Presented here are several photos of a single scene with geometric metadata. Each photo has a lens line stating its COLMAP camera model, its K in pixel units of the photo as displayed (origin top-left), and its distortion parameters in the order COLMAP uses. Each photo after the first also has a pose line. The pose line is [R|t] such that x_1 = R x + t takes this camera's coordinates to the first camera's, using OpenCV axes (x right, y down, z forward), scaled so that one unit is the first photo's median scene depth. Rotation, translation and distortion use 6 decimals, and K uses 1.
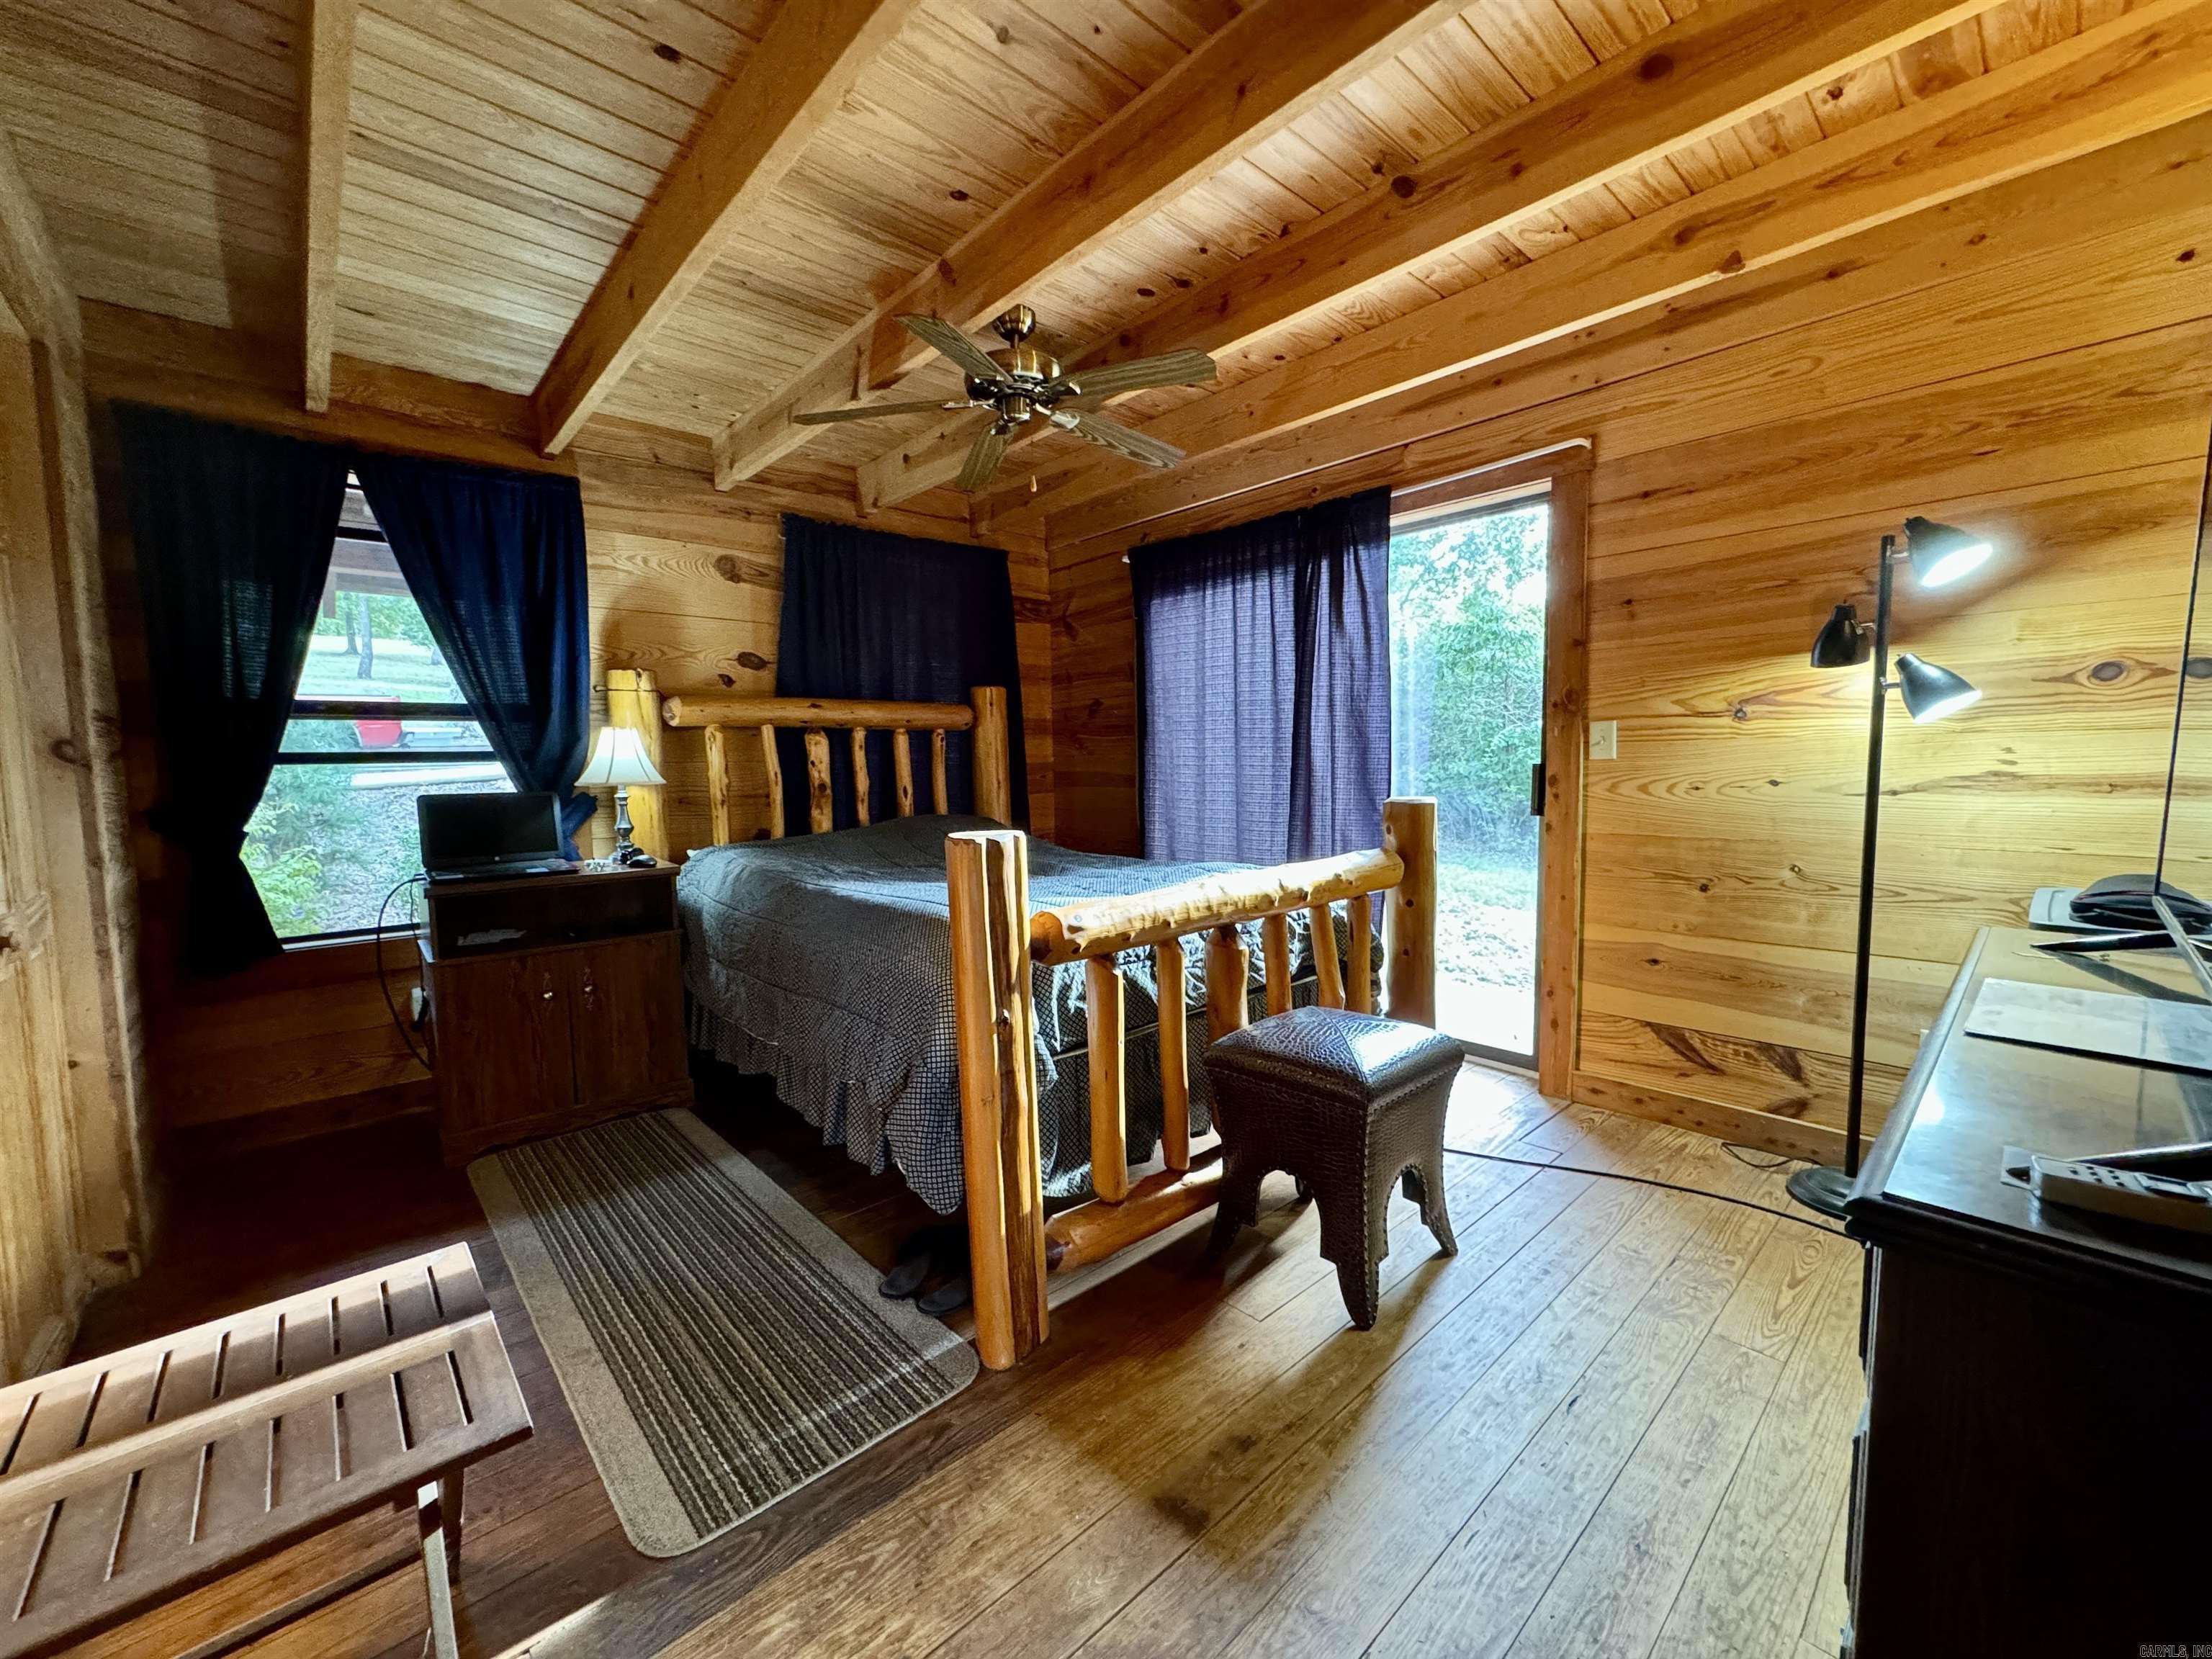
lens RADIAL K [[882.9, 0, 1106.1], [0, 882.9, 831.5], [0, 0, 1]] dist [-0.003348, 0.000633]
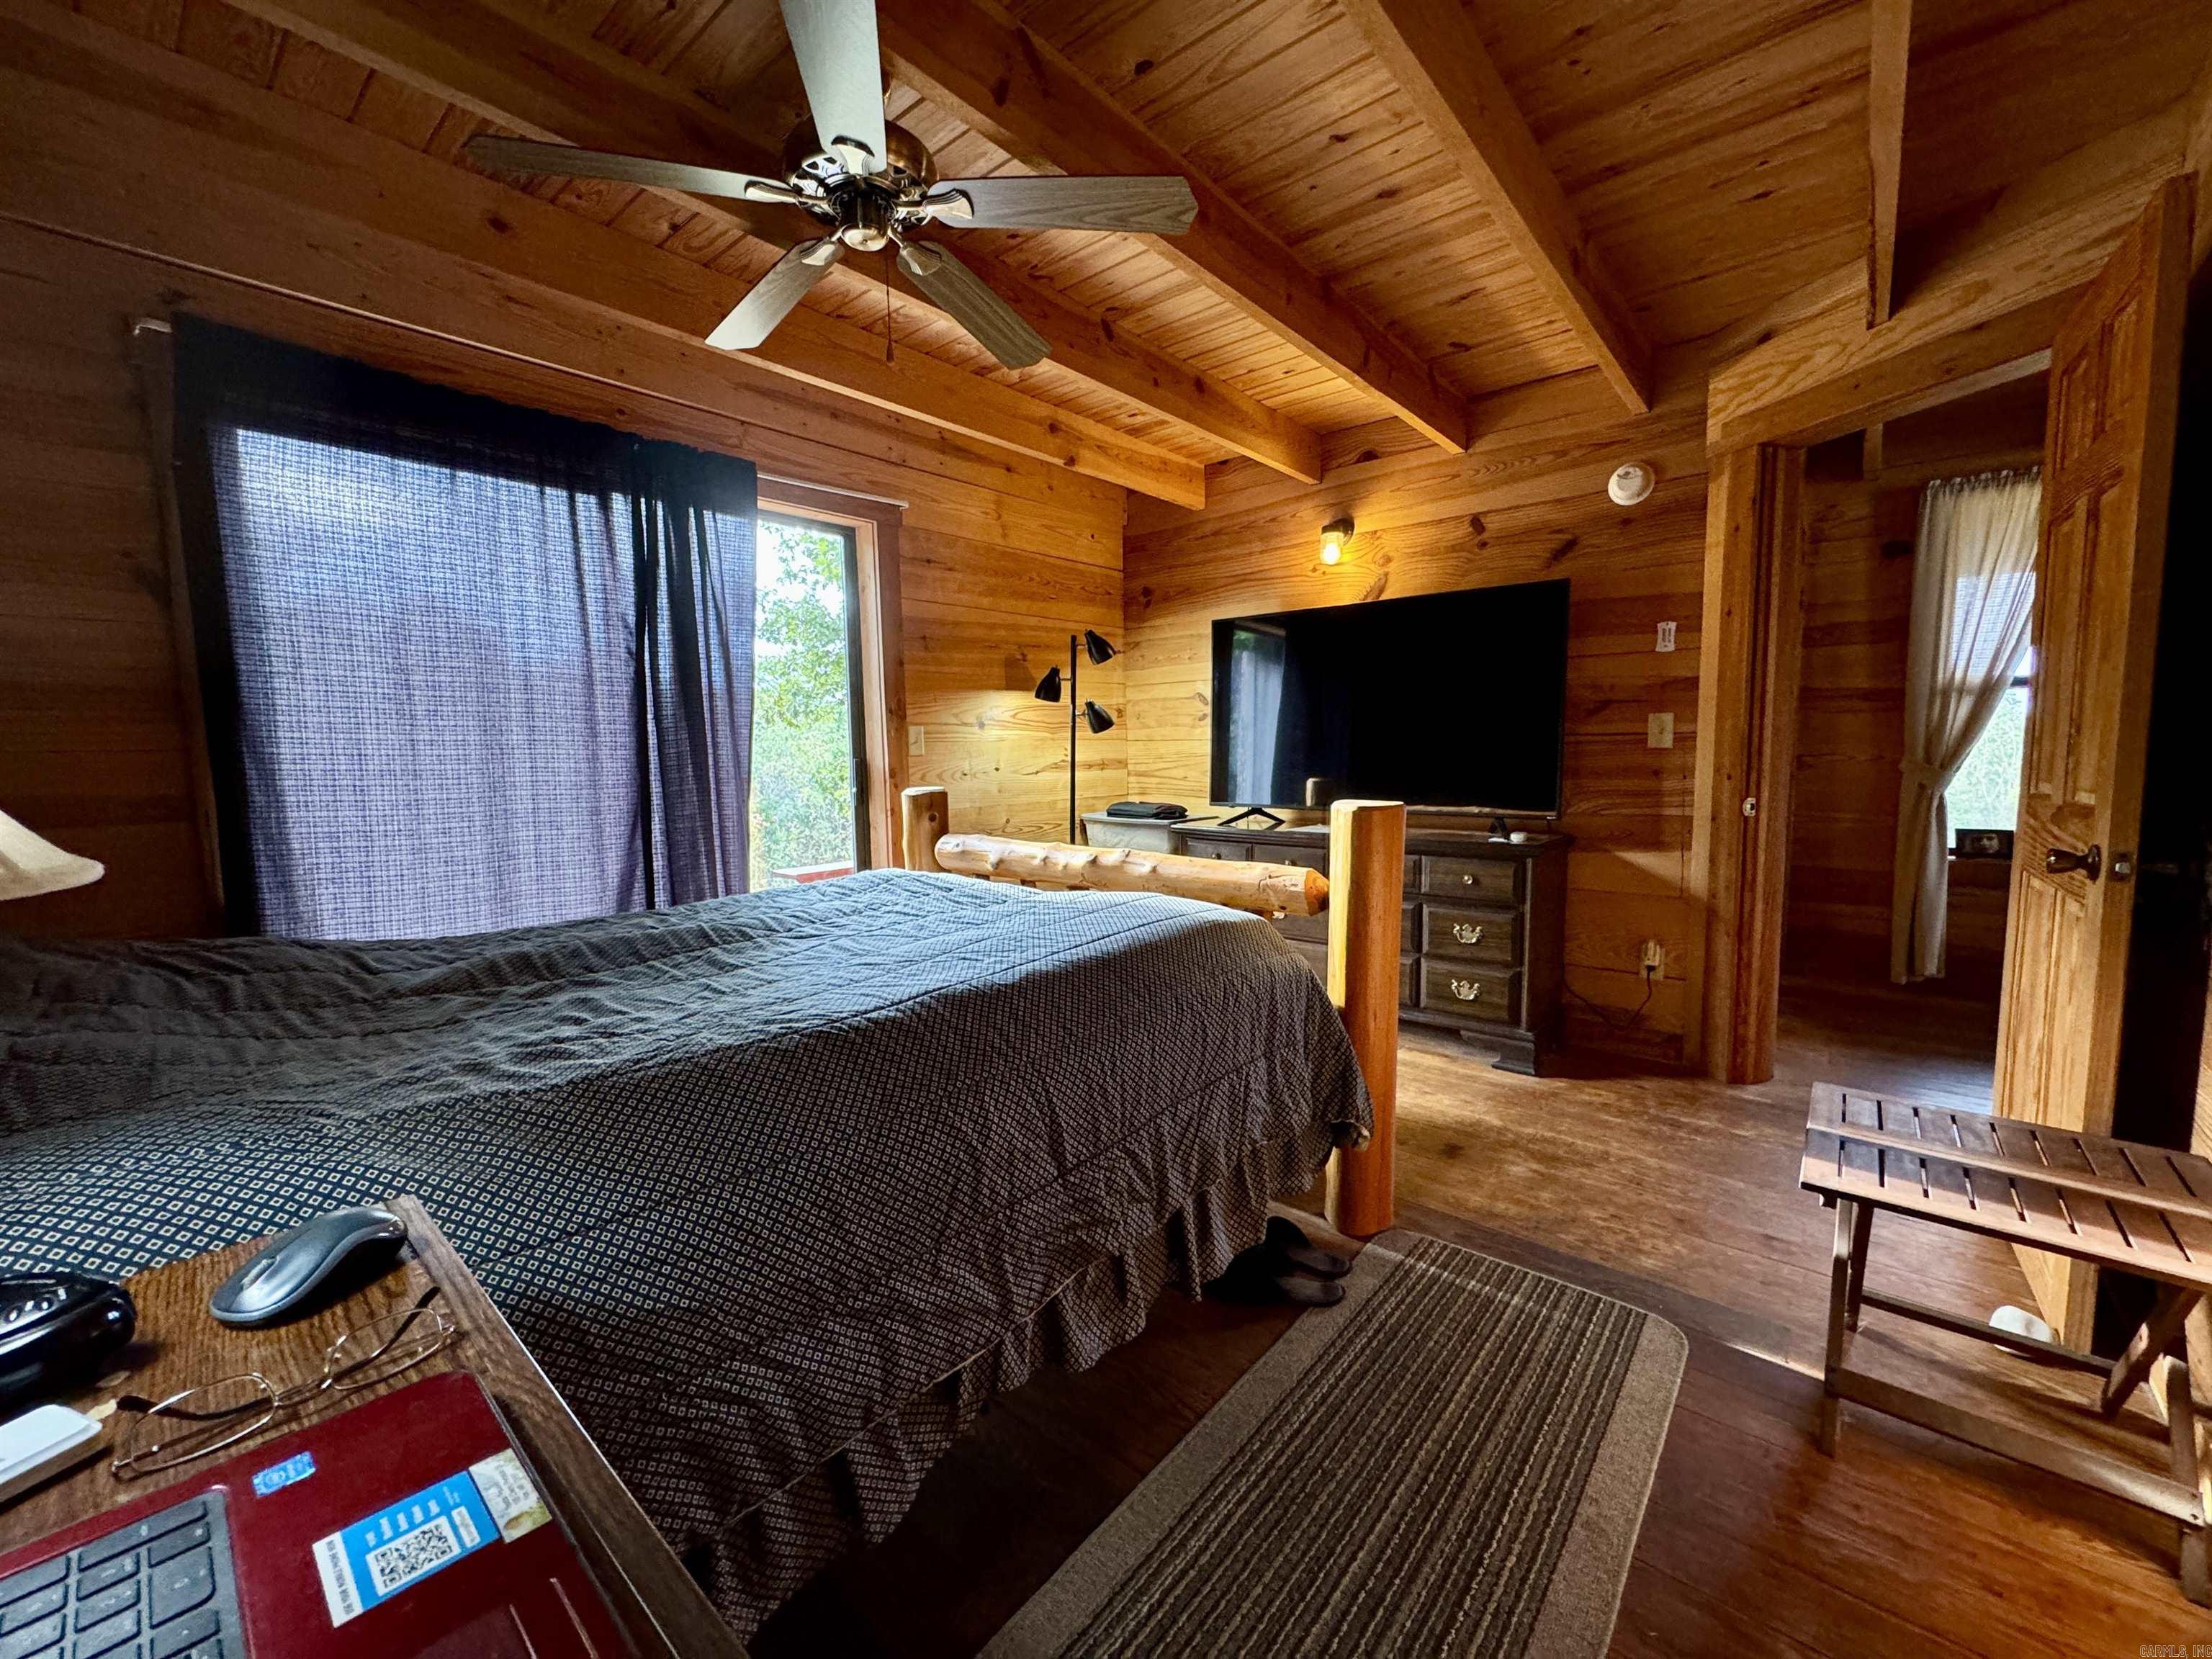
lens RADIAL K [[882.9, 0, 1107.9], [0, 882.9, 828.9], [0, 0, 1]] dist [-0.003348, 0.000633]
pose [[-0.126099, -0.072259, 0.989382, -1.064147], [0.099449, 0.991399, 0.085081, -0.079212], [-0.987020, 0.109122, -0.117828, 1.234161]]
